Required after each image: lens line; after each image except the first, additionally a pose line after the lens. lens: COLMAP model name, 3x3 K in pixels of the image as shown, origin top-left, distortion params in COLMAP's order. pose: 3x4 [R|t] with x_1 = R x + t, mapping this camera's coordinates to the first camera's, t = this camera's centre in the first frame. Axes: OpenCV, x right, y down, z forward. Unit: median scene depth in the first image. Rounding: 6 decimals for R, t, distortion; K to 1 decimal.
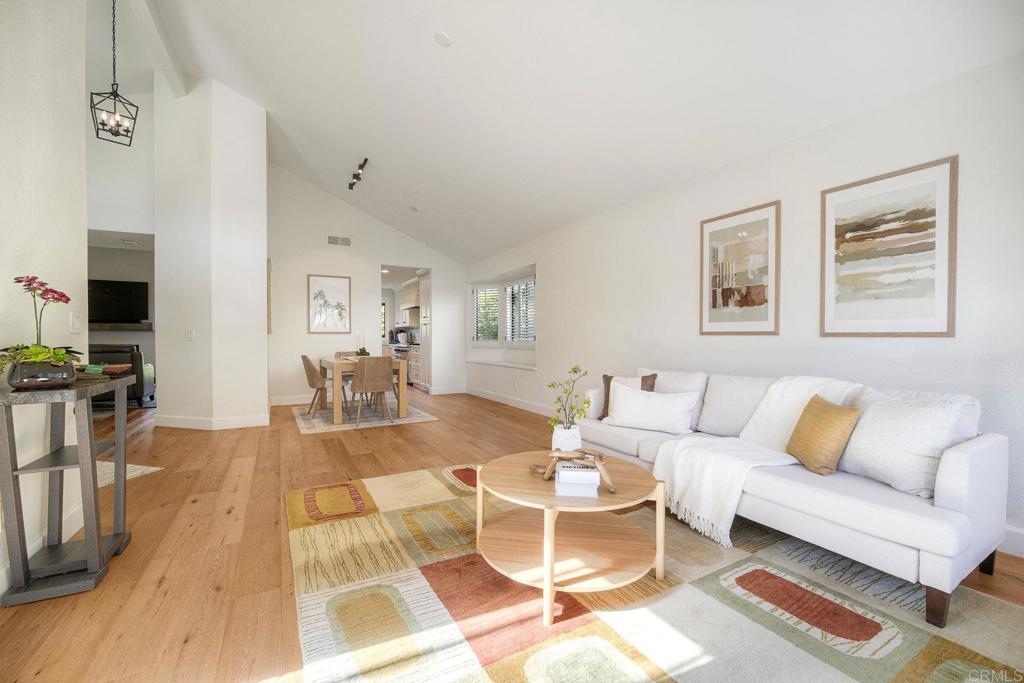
lens RADIAL K [[429.3, 0, 515.5], [0, 429.3, 340.0], [0, 0, 1]] dist [-0.006515, -0.003218]
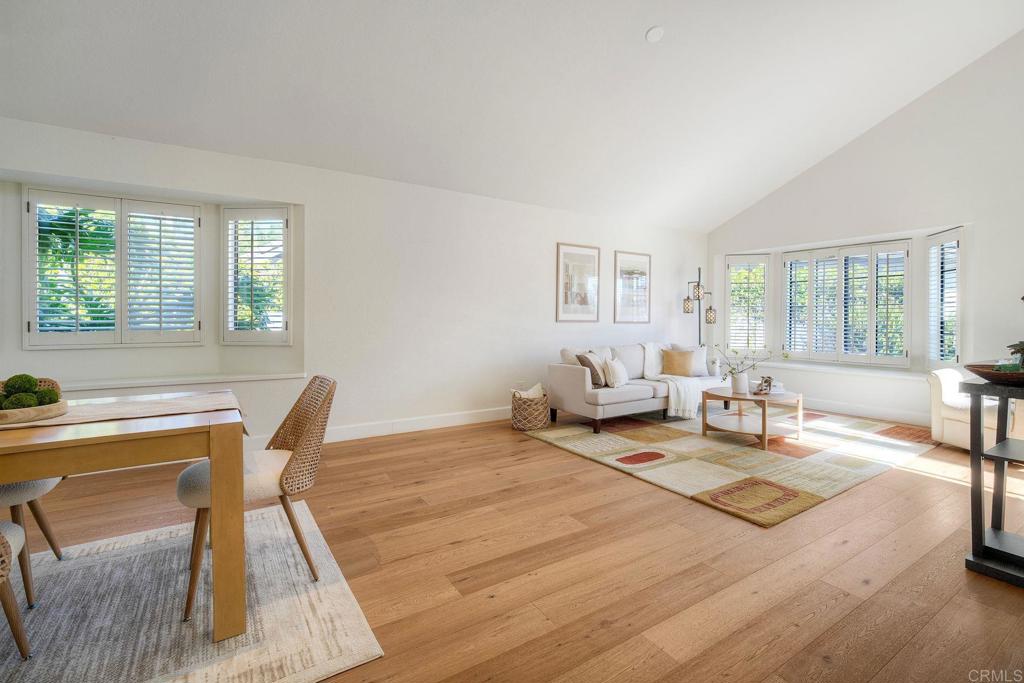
lens RADIAL K [[459.1, 0, 537.6], [0, 459.1, 319.2], [0, 0, 1]] dist [0.000666, -0.000636]
pose [[-0.083442, -0.000324, 0.996513, -1.306646], [-0.000693, 1.000000, 0.000267, -0.026490], [-0.996512, -0.000669, -0.083442, 1.449929]]
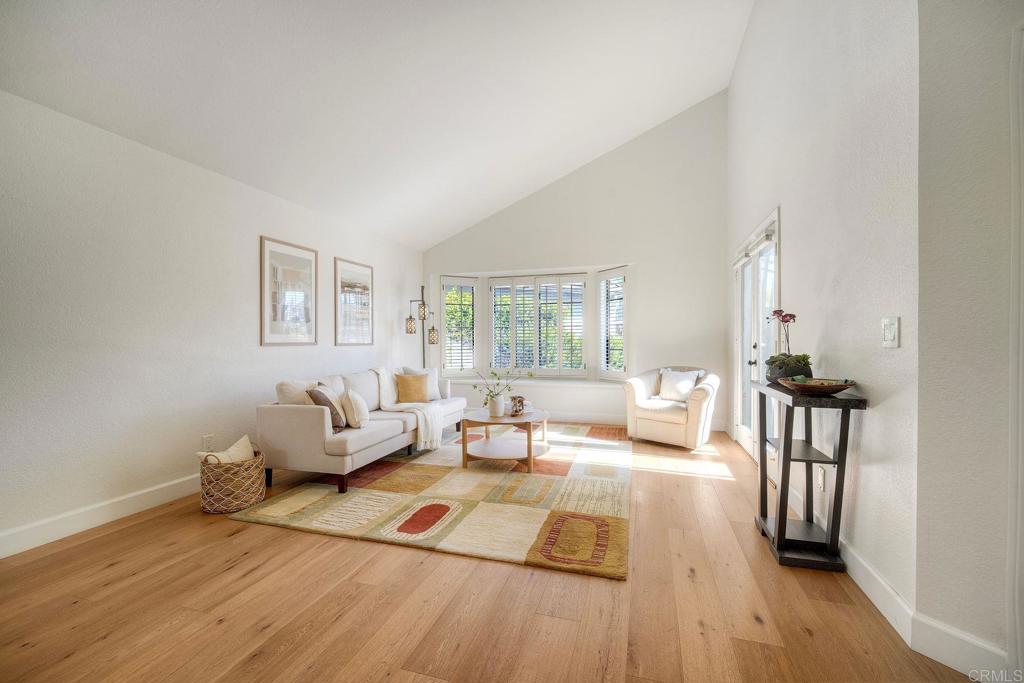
lens RADIAL K [[429.3, 0, 508.7], [0, 429.3, 344.4], [0, 0, 1]] dist [-0.006515, -0.003218]
pose [[-0.688463, -0.005227, 0.725252, -0.879025], [0.007946, 0.999860, 0.014749, -0.030905], [-0.725228, 0.015917, -0.688325, 1.556867]]
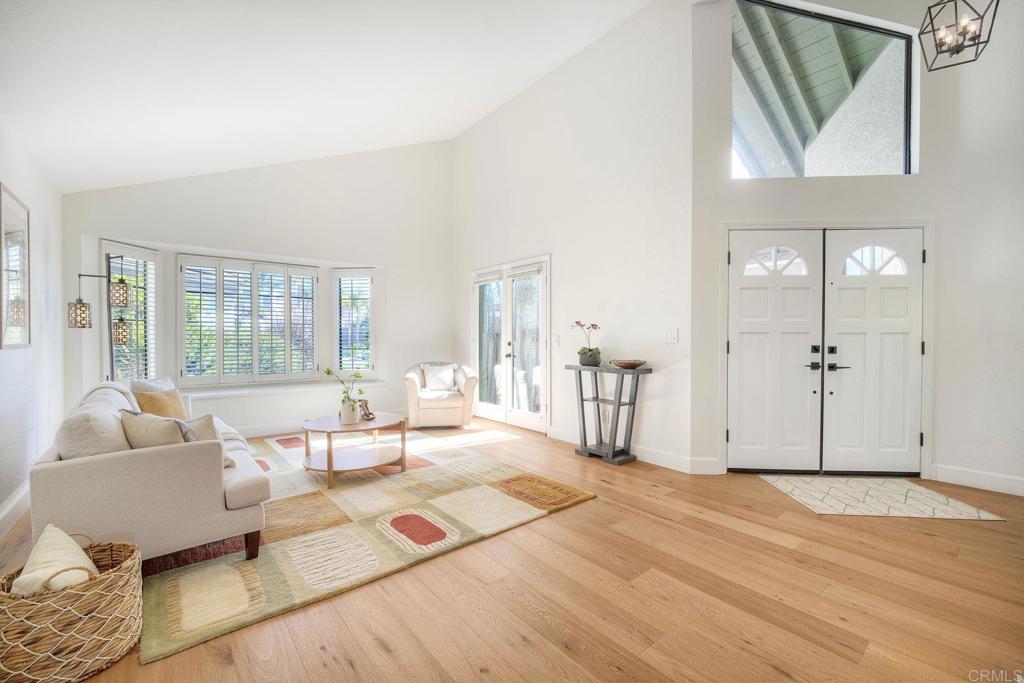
lens RADIAL K [[429.3, 0, 522.8], [0, 429.3, 345.4], [0, 0, 1]] dist [-0.006515, -0.003218]
pose [[-0.981285, 0.003872, -0.192521, -0.153215], [-0.000449, 0.999749, 0.022398, -0.034183], [0.192560, 0.022066, -0.981037, 1.930142]]
